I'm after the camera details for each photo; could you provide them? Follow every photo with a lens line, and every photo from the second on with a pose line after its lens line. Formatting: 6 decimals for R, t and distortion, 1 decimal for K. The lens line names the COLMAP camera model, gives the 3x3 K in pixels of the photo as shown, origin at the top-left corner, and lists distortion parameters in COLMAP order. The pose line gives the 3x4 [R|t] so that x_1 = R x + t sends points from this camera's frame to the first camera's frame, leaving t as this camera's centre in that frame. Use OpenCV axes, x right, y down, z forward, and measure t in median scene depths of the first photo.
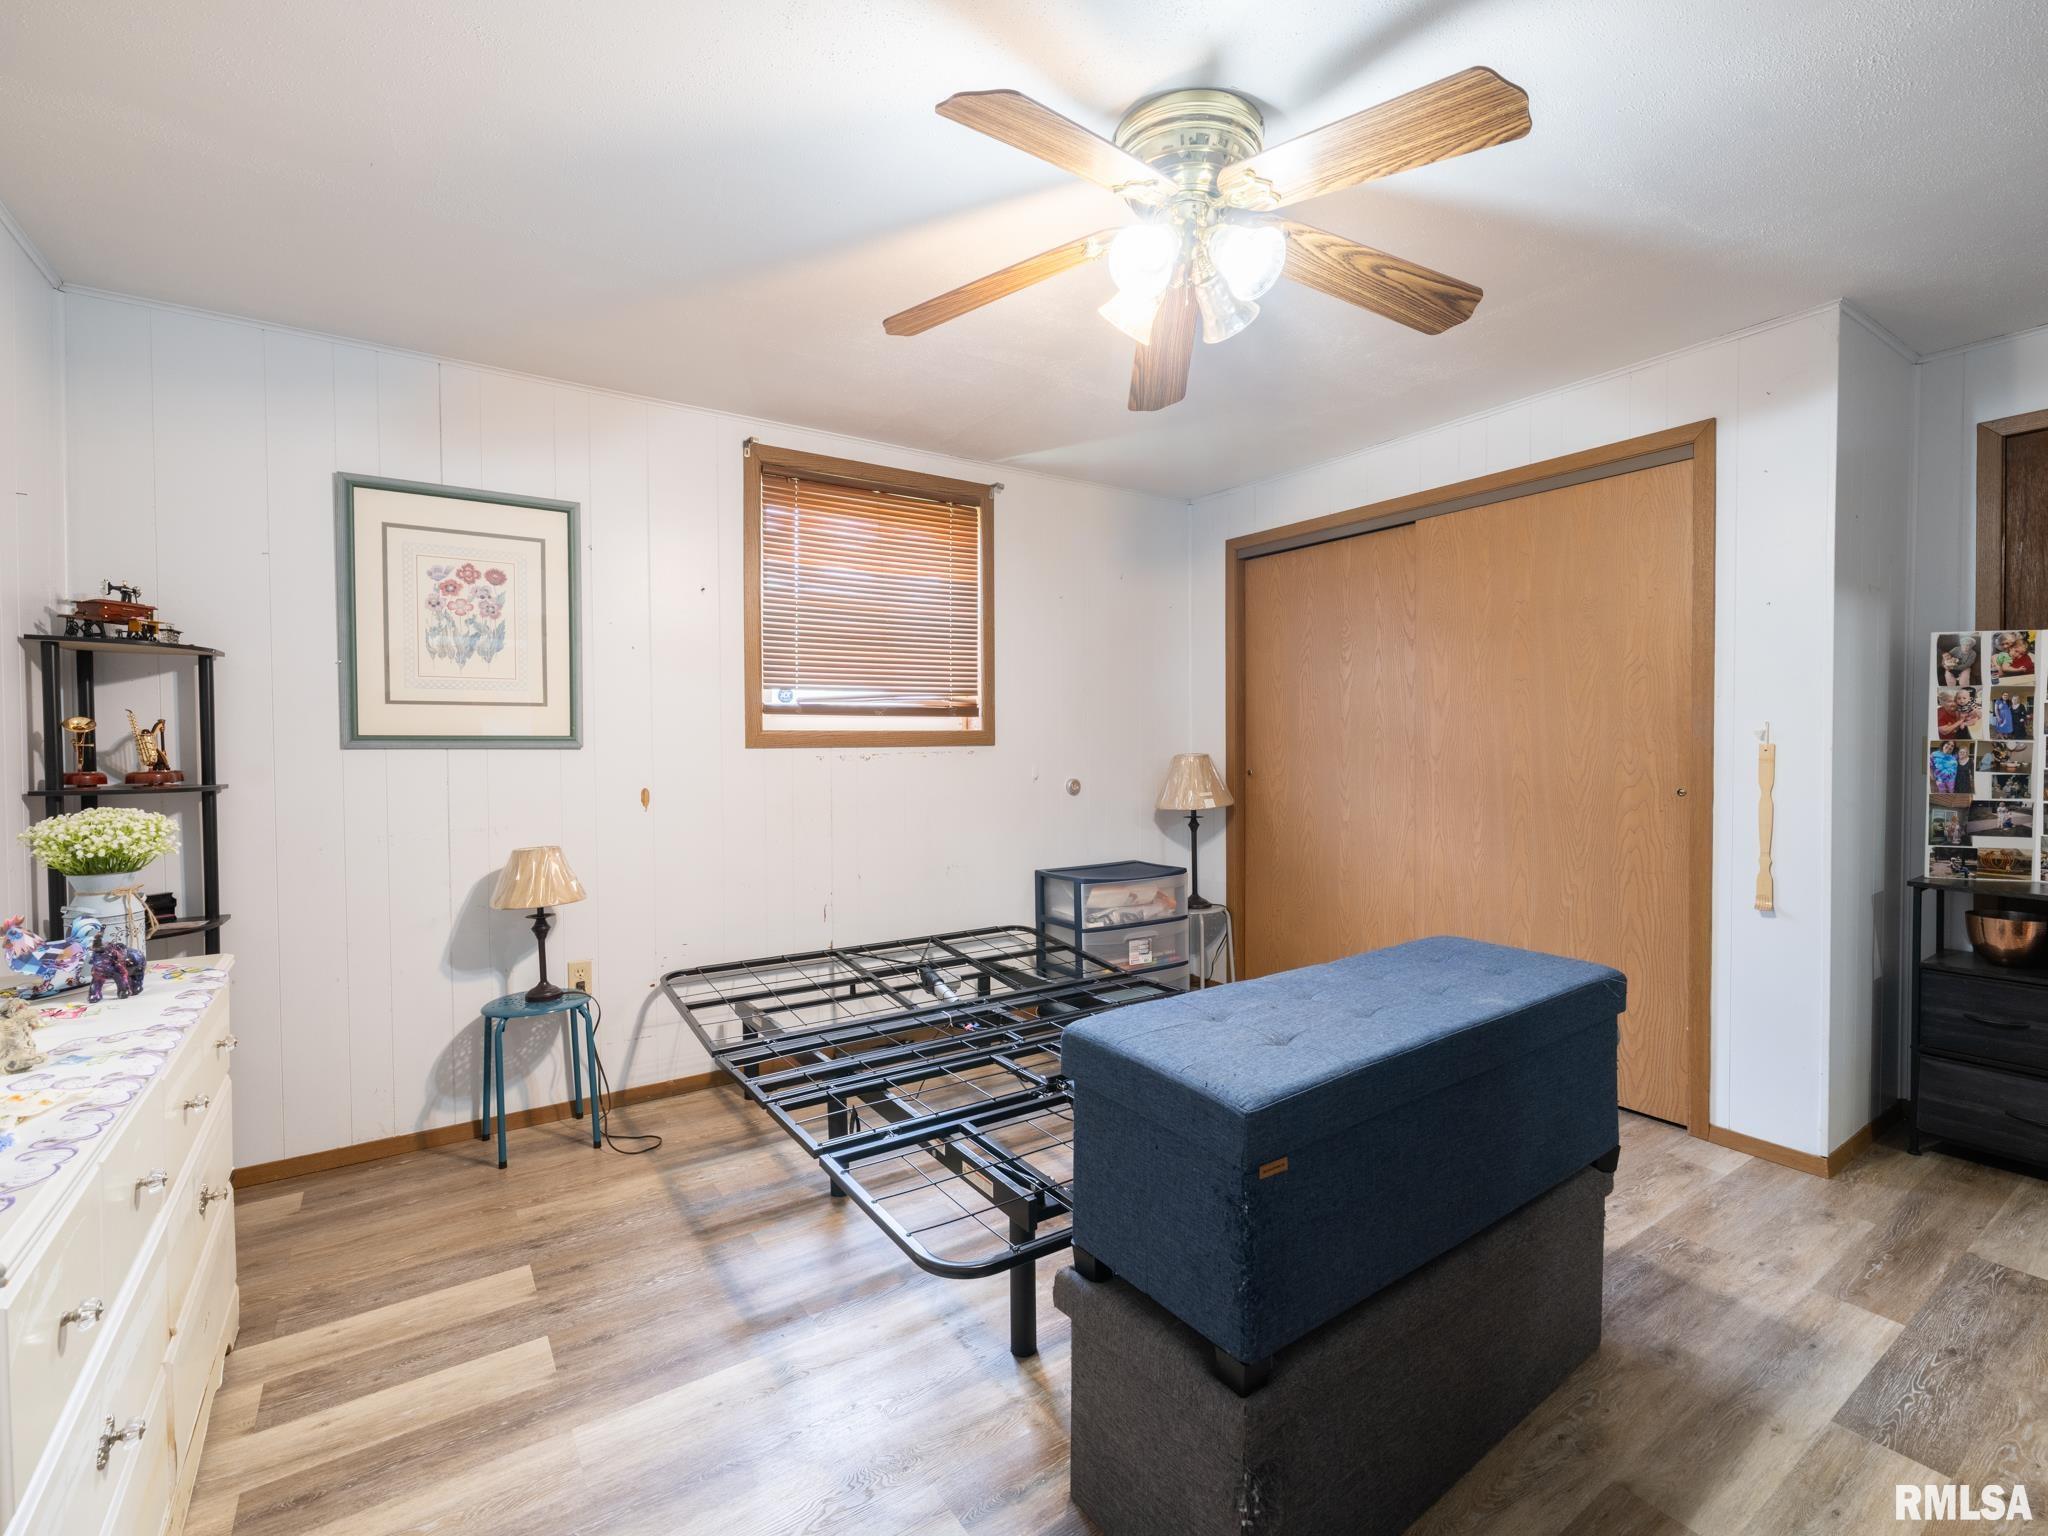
lens RADIAL K [[936.2, 0, 1031.5], [0, 936.2, 765.5], [0, 0, 1]] dist [0.002451, 0.000150]
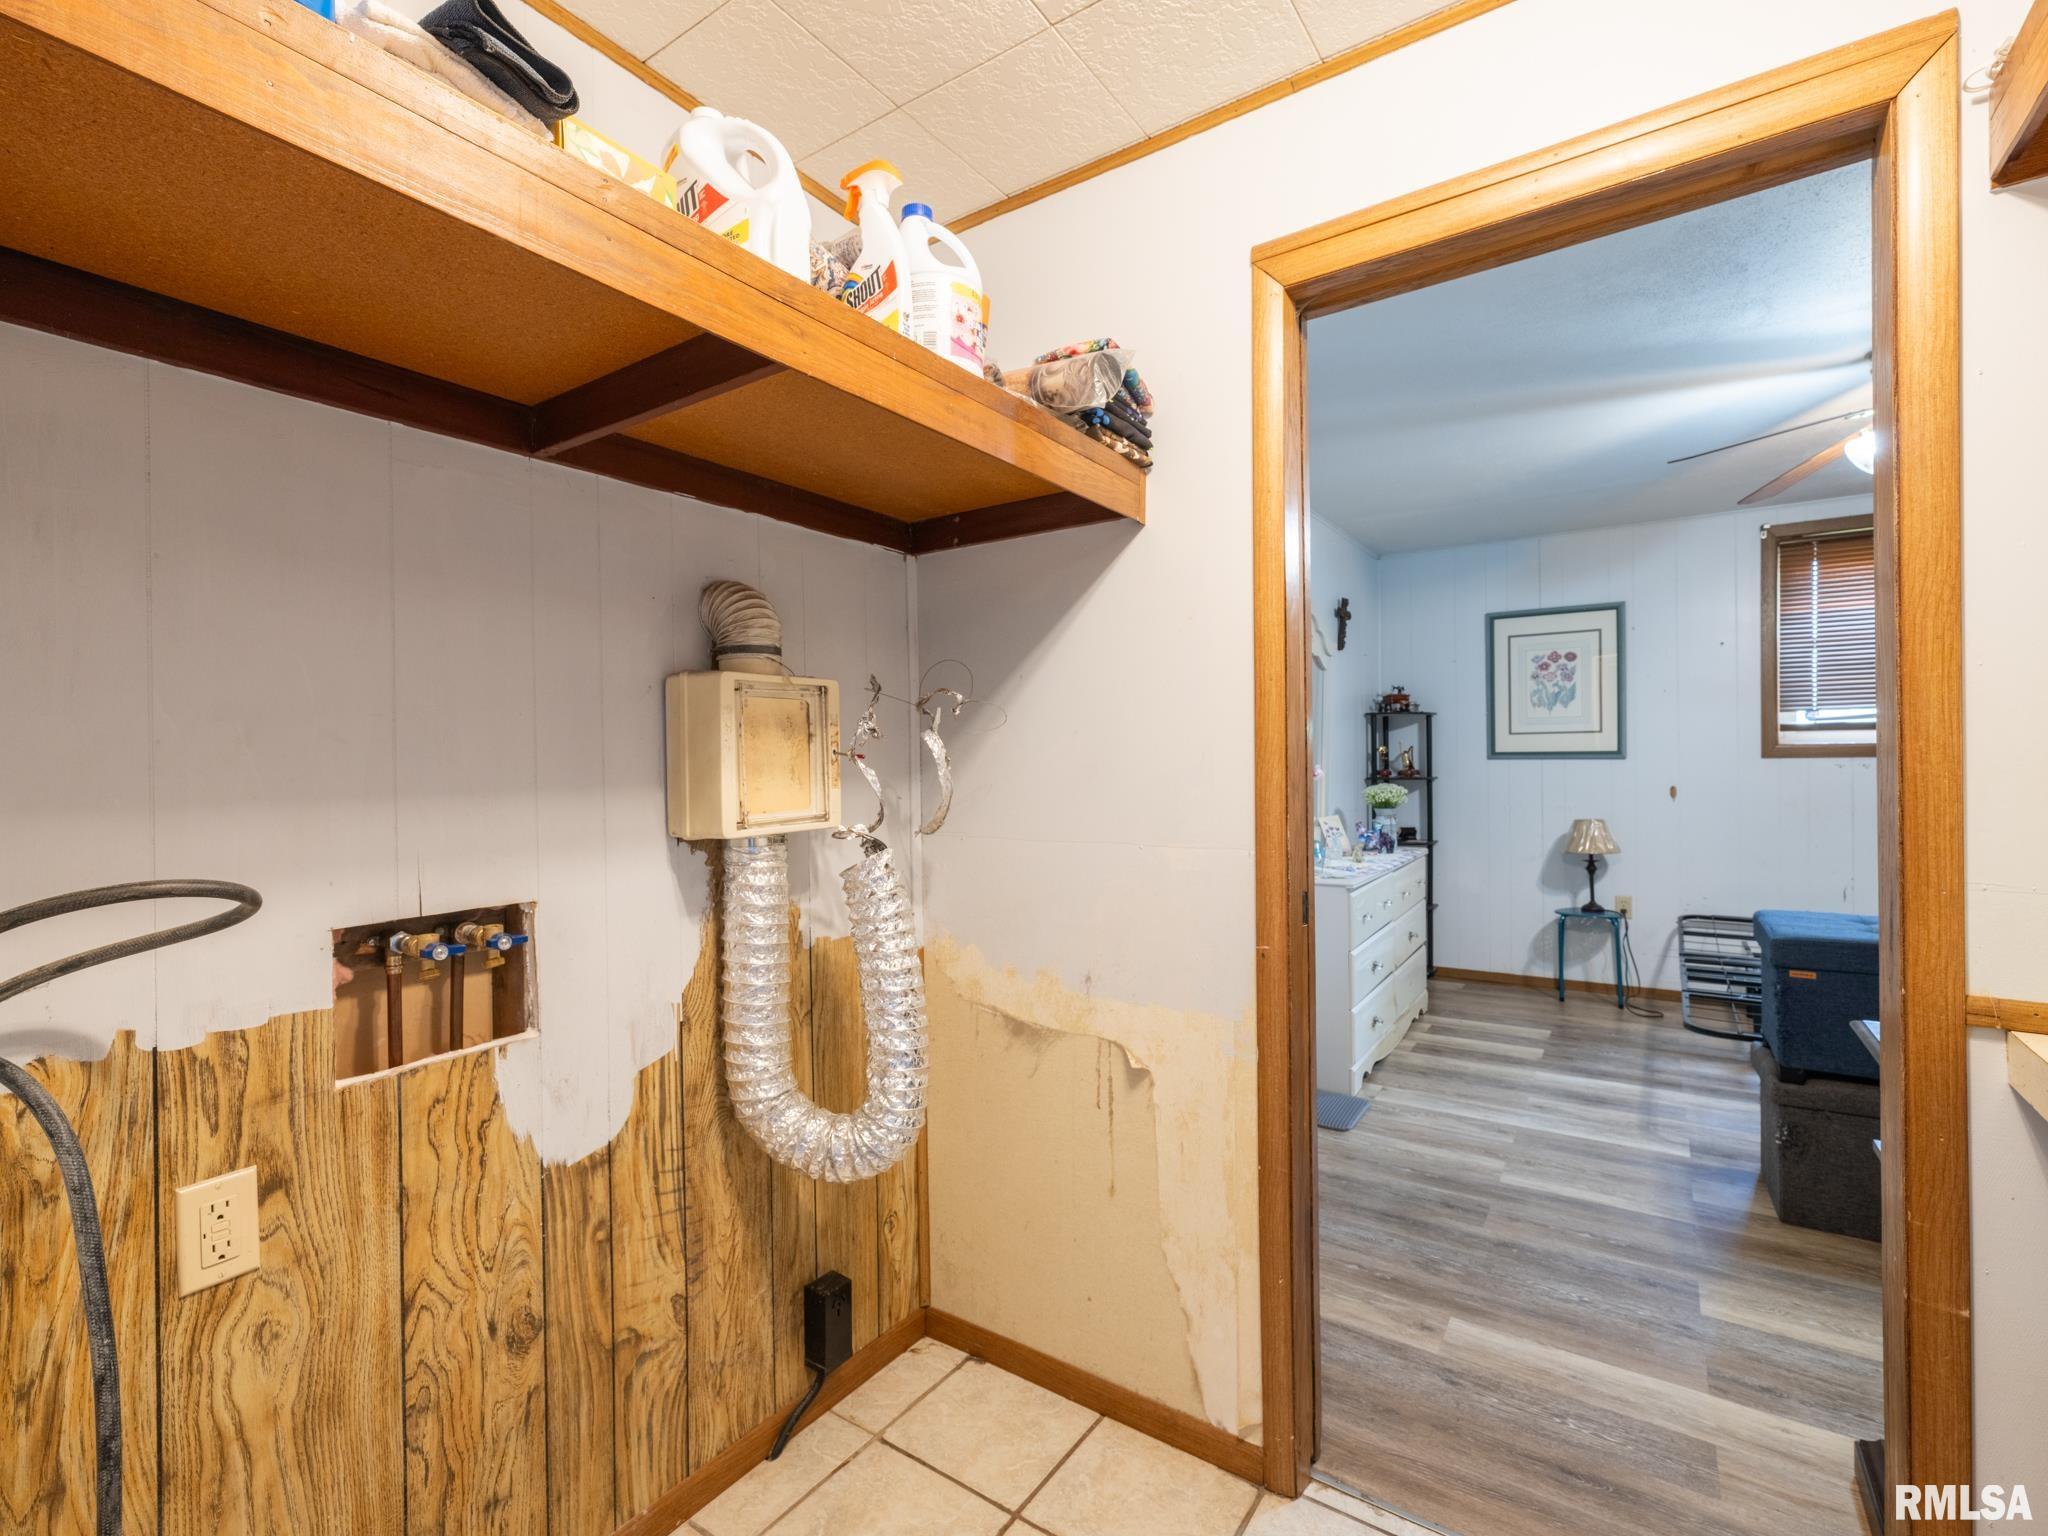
lens RADIAL K [[936.2, 0, 1022.5], [0, 936.2, 764.3], [0, 0, 1]] dist [0.002451, 0.000150]
pose [[0.377687, 0.006585, -0.925910, 0.630969], [-0.010044, 0.999945, 0.003015, -0.003804], [0.925879, 0.008161, 0.377732, -0.556130]]
